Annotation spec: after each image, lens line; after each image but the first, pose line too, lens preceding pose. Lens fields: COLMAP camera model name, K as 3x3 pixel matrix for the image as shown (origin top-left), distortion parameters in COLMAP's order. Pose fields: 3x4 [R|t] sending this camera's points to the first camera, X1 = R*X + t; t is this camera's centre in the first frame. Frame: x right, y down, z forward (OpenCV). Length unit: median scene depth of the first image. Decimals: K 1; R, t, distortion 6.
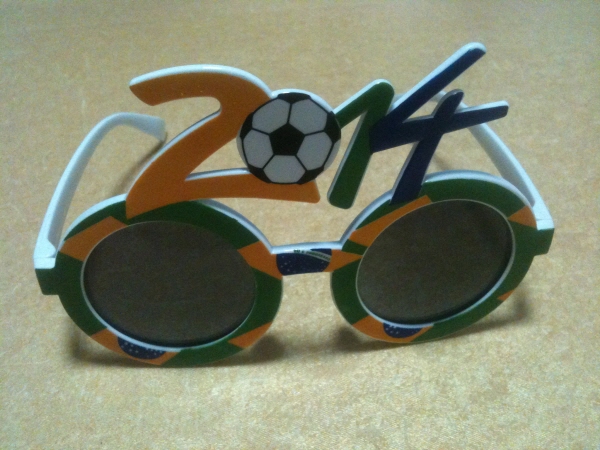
lens RADIAL K [[650.7, 0, 300.0], [0, 650.7, 225.0], [0, 0, 1]] dist [0.077702, -0.023527]
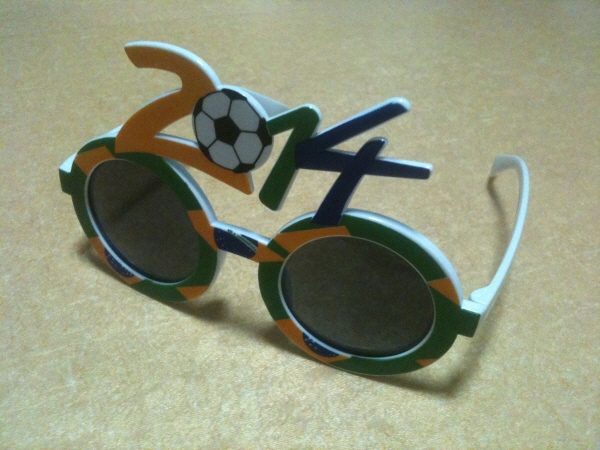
lens RADIAL K [[650.7, 0, 300.0], [0, 650.7, 225.0], [0, 0, 1]] dist [0.077702, -0.023527]
pose [[0.853871, 0.366771, -0.369302, 0.512627], [-0.373676, 0.925894, 0.055566, -0.078015], [0.362314, 0.090553, 0.927647, -0.002828]]
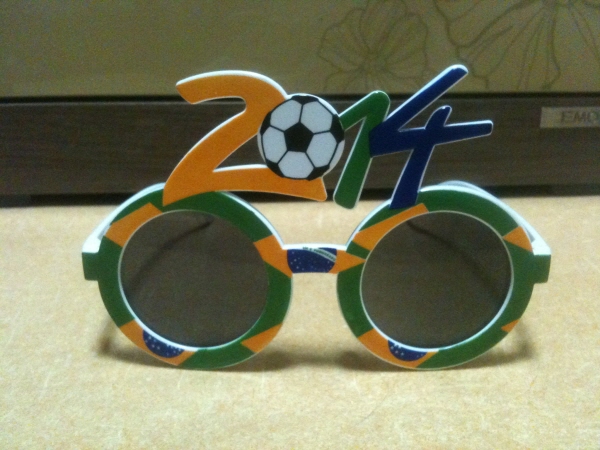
lens RADIAL K [[650.7, 0, 300.0], [0, 650.7, 225.0], [0, 0, 1]] dist [0.077702, -0.023527]
pose [[0.991153, 0.046333, -0.124373, 0.124251], [-0.081572, 0.951864, -0.295467, 0.336441], [0.104697, 0.302999, 0.947222, -0.078084]]
